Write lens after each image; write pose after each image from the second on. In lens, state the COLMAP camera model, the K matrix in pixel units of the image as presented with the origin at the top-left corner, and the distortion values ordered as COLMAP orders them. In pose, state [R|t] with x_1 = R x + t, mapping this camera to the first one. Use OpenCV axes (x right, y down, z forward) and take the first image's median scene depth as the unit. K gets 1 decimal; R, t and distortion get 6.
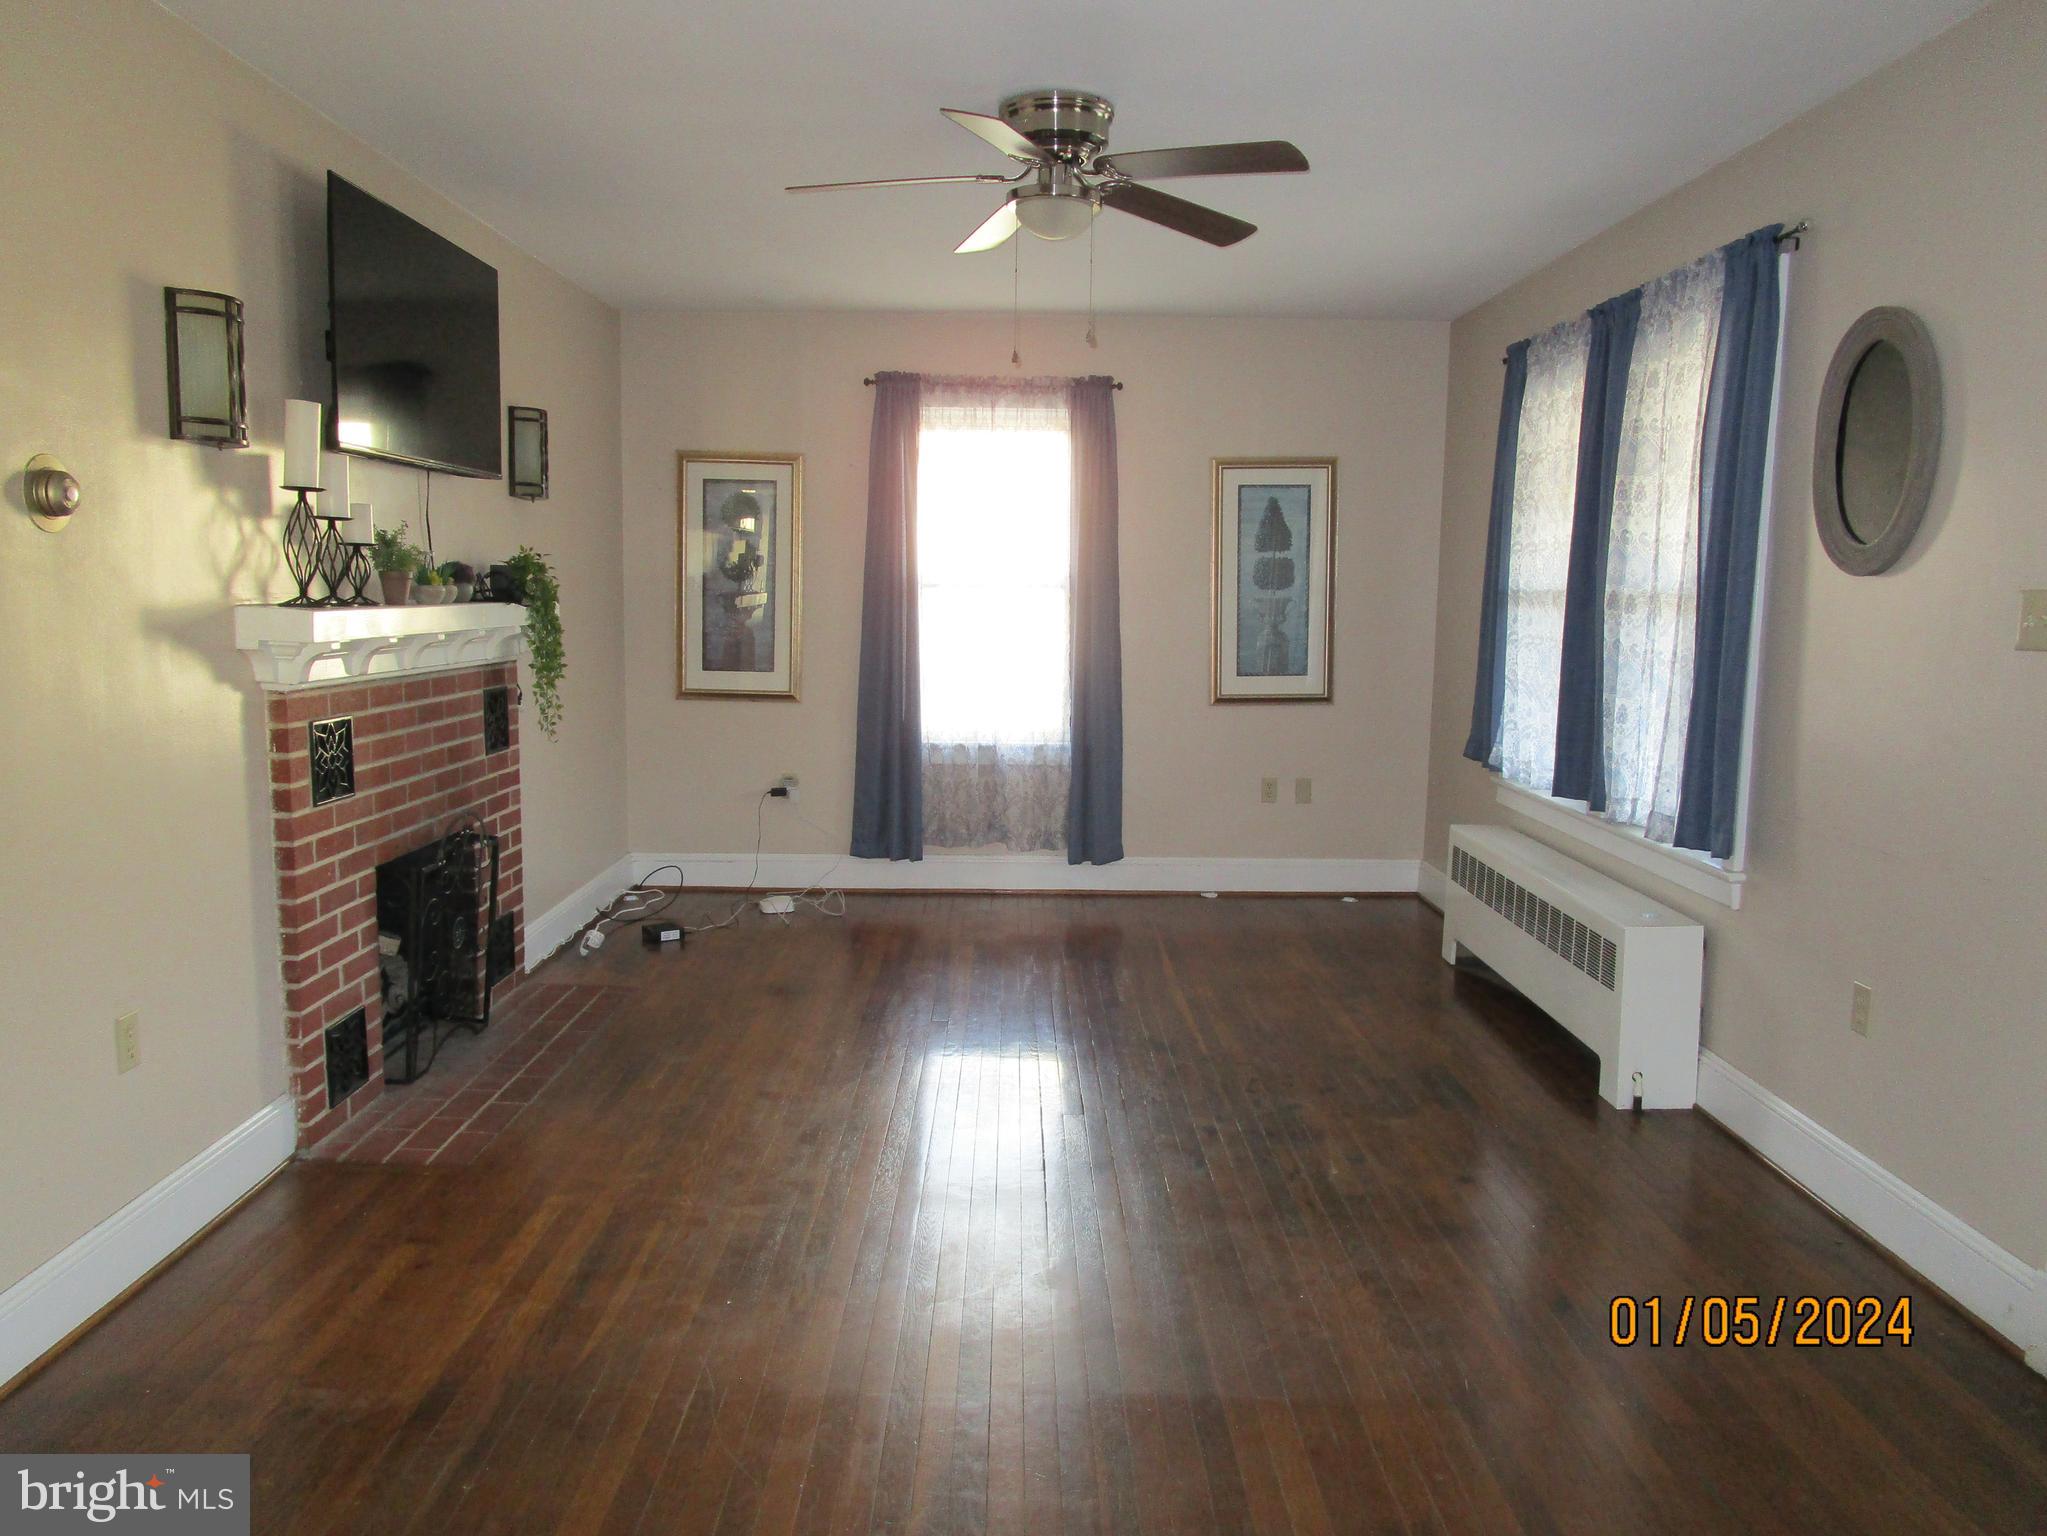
lens RADIAL K [[1458.2, 0, 1018.5], [0, 1458.2, 764.3], [0, 0, 1]] dist [-0.025945, 0.001644]
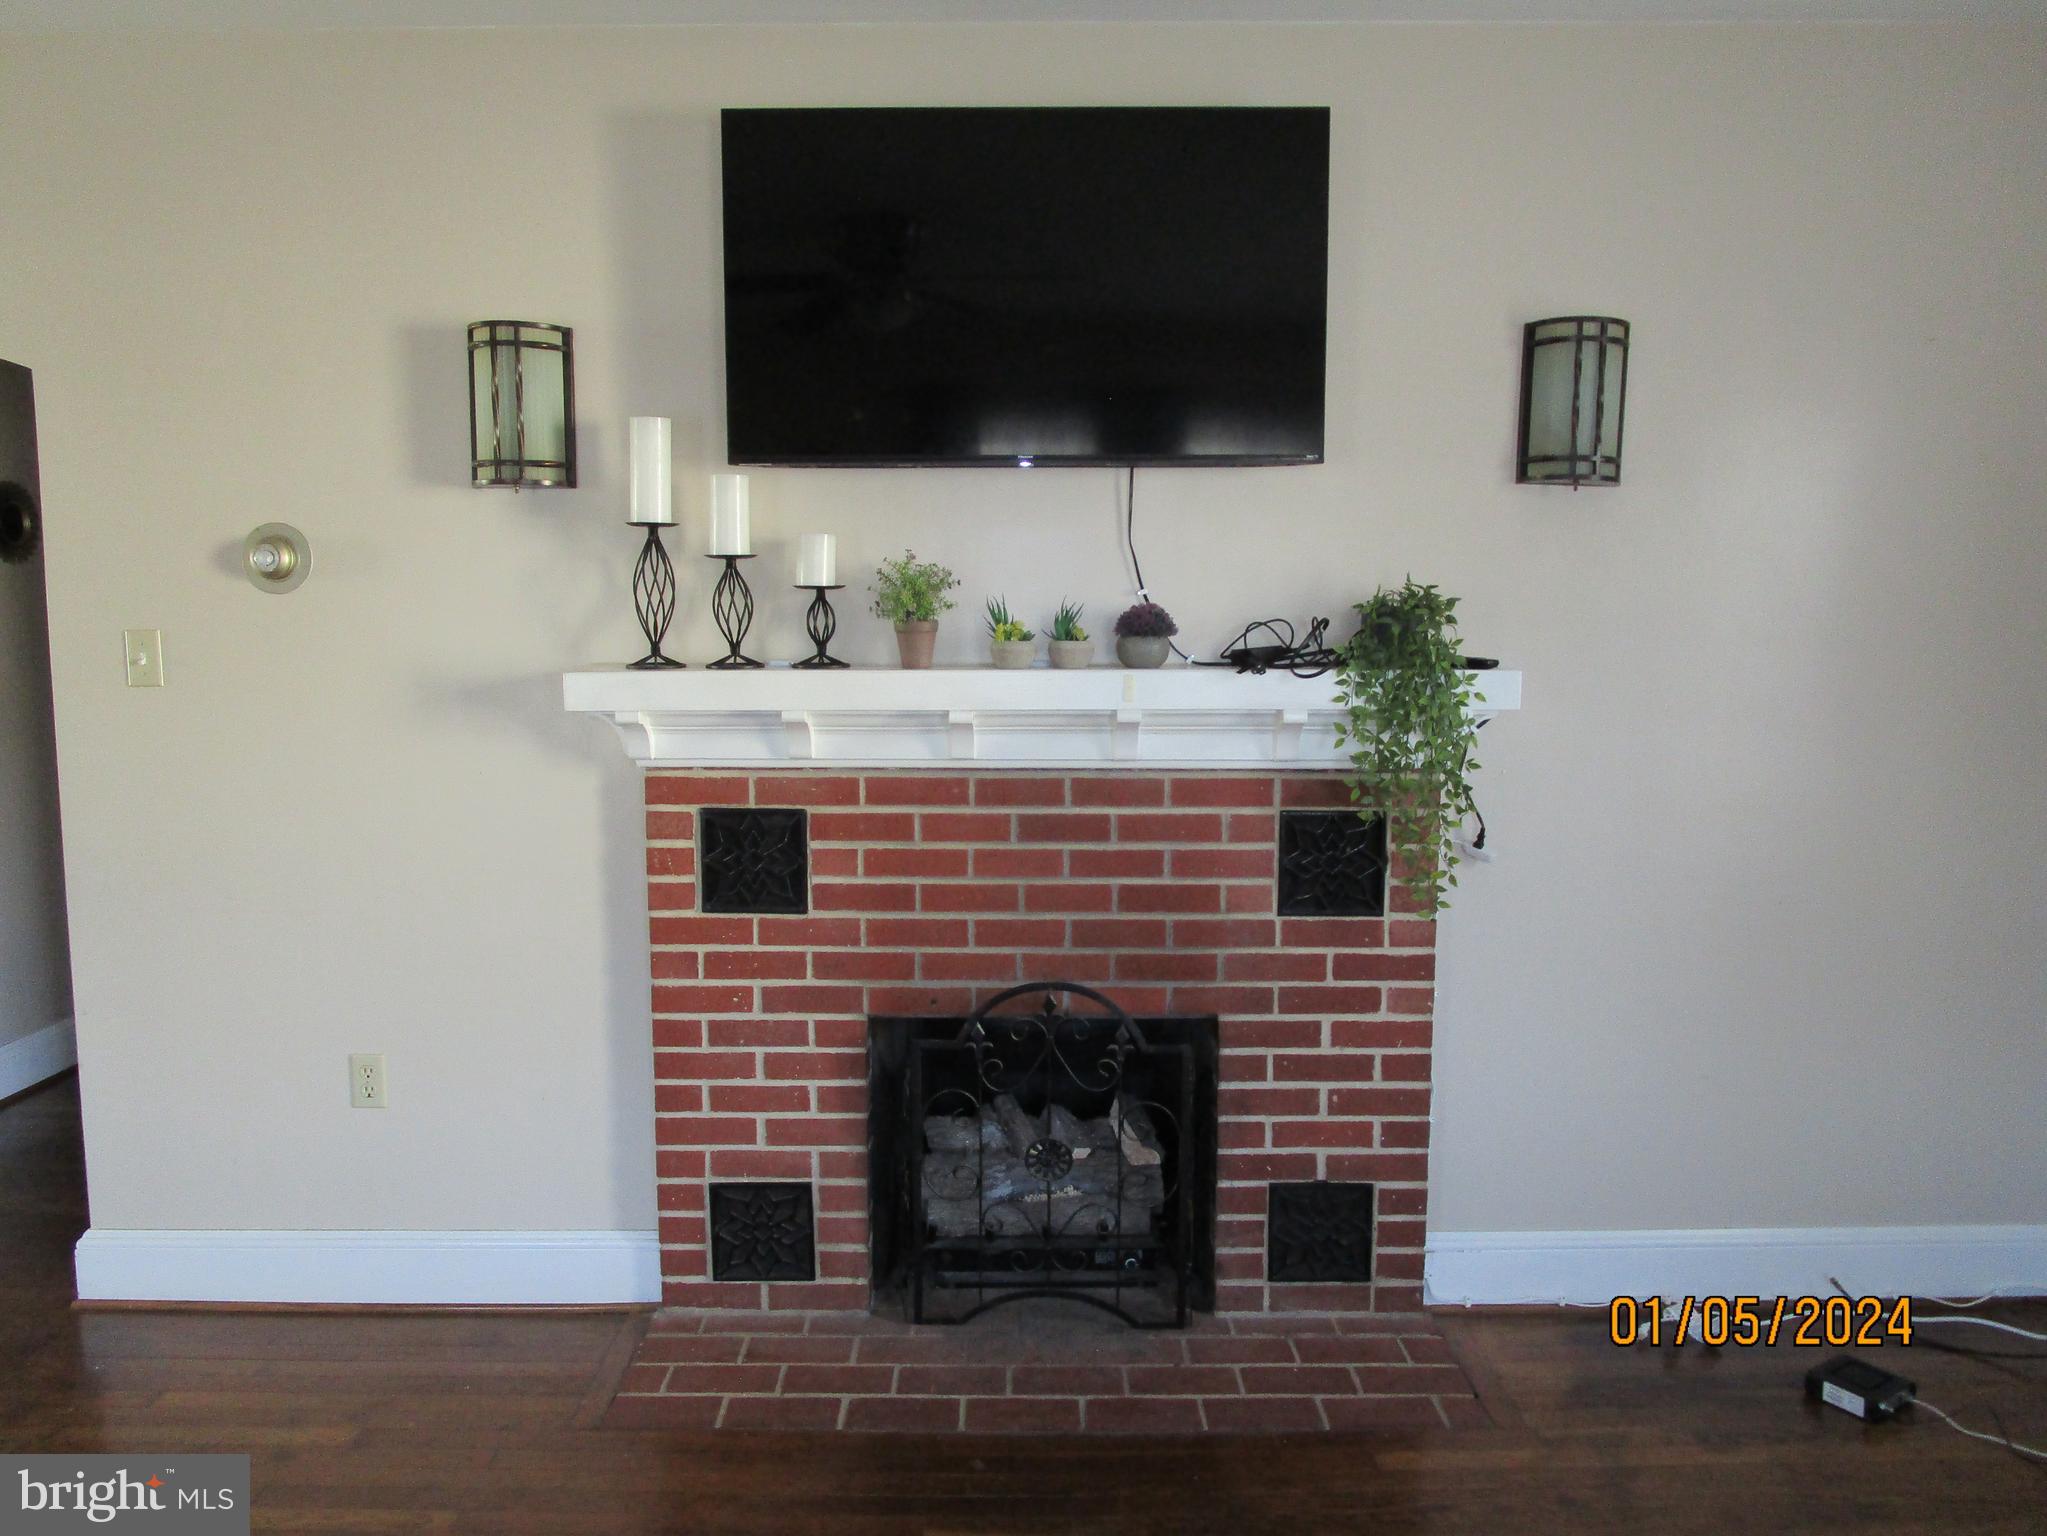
lens RADIAL K [[1458.2, 0, 1018.5], [0, 1458.2, 764.3], [0, 0, 1]] dist [-0.025945, 0.001644]
pose [[-0.000639, 0.089411, -0.995995, 0.280589], [-0.120408, 0.988742, 0.088837, -0.127877], [0.992724, 0.119983, 0.010134, 1.008694]]
